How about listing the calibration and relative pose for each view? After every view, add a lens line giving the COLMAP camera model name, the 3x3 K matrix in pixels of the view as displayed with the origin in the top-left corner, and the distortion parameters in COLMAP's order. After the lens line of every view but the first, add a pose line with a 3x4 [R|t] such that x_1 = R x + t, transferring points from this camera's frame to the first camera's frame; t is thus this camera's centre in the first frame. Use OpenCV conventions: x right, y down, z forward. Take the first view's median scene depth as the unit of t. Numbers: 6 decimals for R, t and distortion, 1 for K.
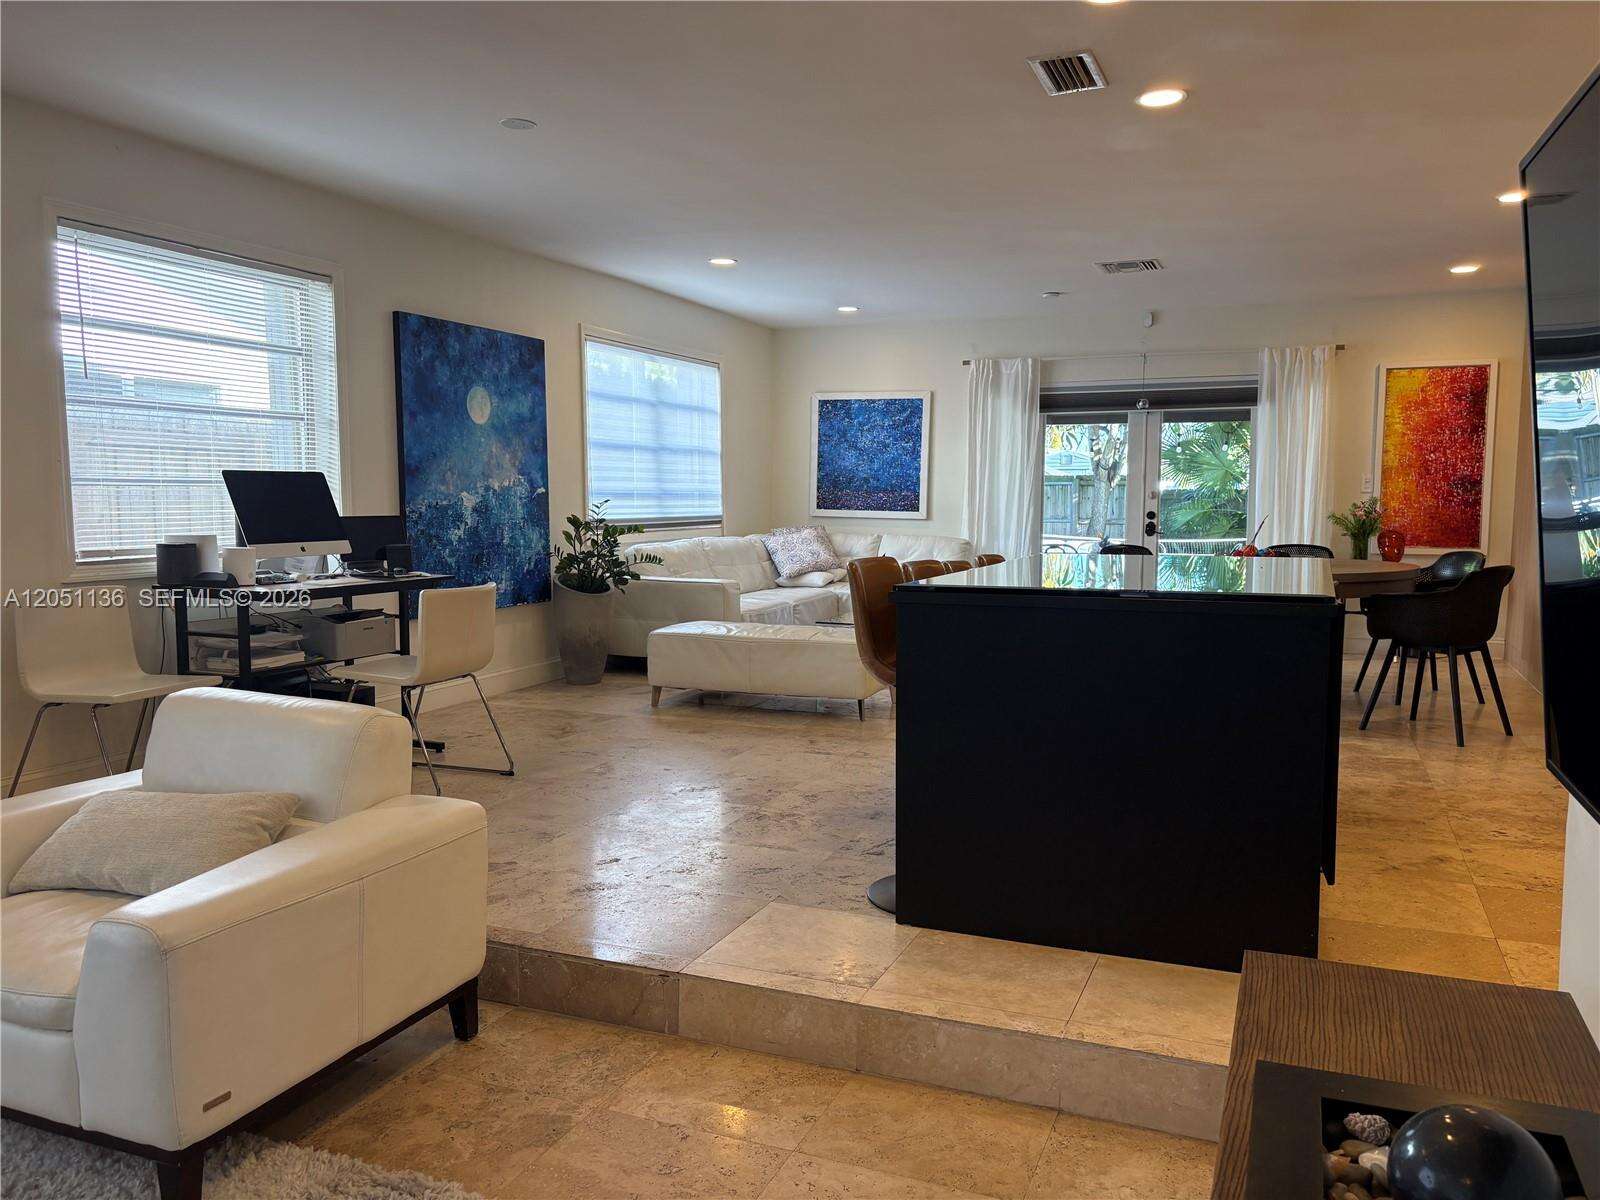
lens RADIAL K [[1210.0, 0, 794.2], [0, 1210.0, 620.7], [0, 0, 1]] dist [0.055781, -0.060732]
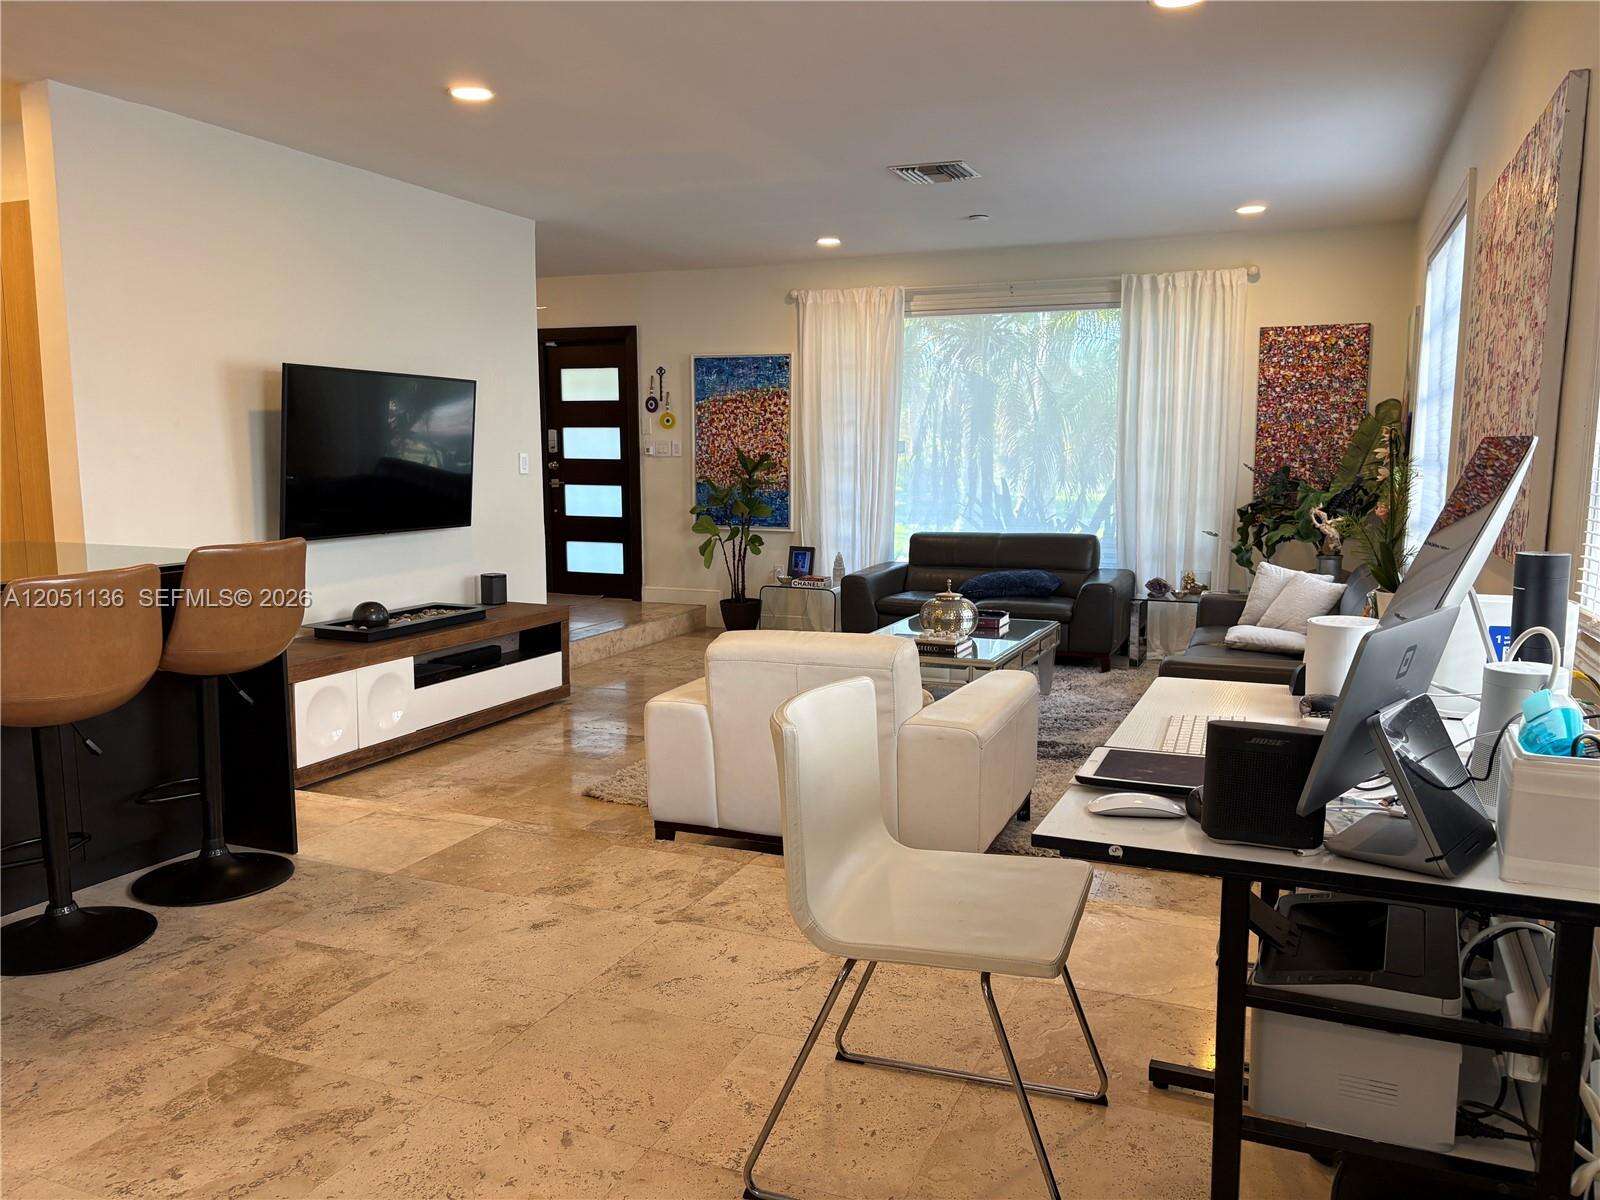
lens RADIAL K [[1210.0, 0, 805.7], [0, 1210.0, 623.8], [0, 0, 1]] dist [0.055781, -0.060732]
pose [[-0.999947, -0.000620, -0.010254, -0.175759], [-0.003170, 0.968084, 0.250606, -0.112929], [0.009772, 0.250626, -0.968035, 0.958922]]
